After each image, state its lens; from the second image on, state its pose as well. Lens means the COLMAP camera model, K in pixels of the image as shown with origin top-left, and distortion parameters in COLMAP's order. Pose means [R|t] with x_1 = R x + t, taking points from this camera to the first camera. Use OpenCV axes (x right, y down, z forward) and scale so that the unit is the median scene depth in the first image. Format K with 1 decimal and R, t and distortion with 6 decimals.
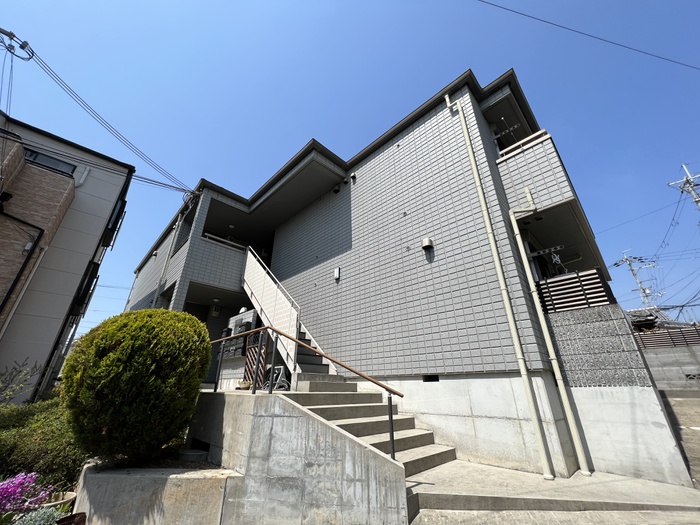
lens RADIAL K [[279.9, 0, 349.7], [0, 279.9, 261.1], [0, 0, 1]] dist [-0.002204, 0.000621]
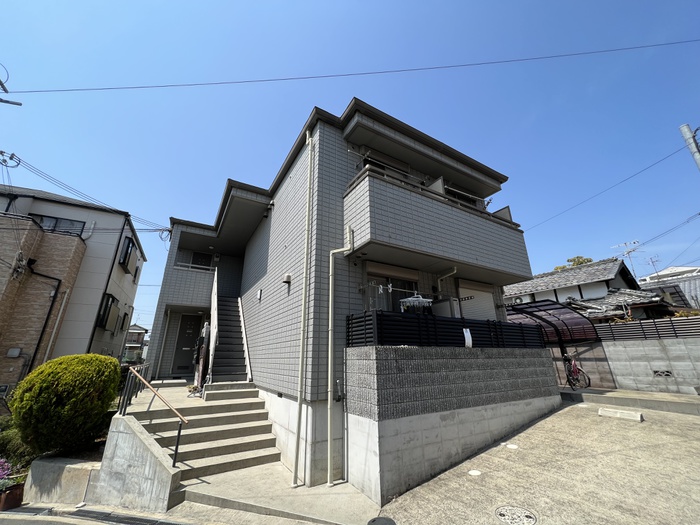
lens RADIAL K [[279.9, 0, 348.3], [0, 279.9, 261.4], [0, 0, 1]] dist [-0.002204, 0.000621]
pose [[0.970739, -0.090045, -0.222613, 1.247468], [0.111804, 0.989903, 0.087132, -0.325255], [0.212520, -0.109471, 0.971005, -0.093591]]
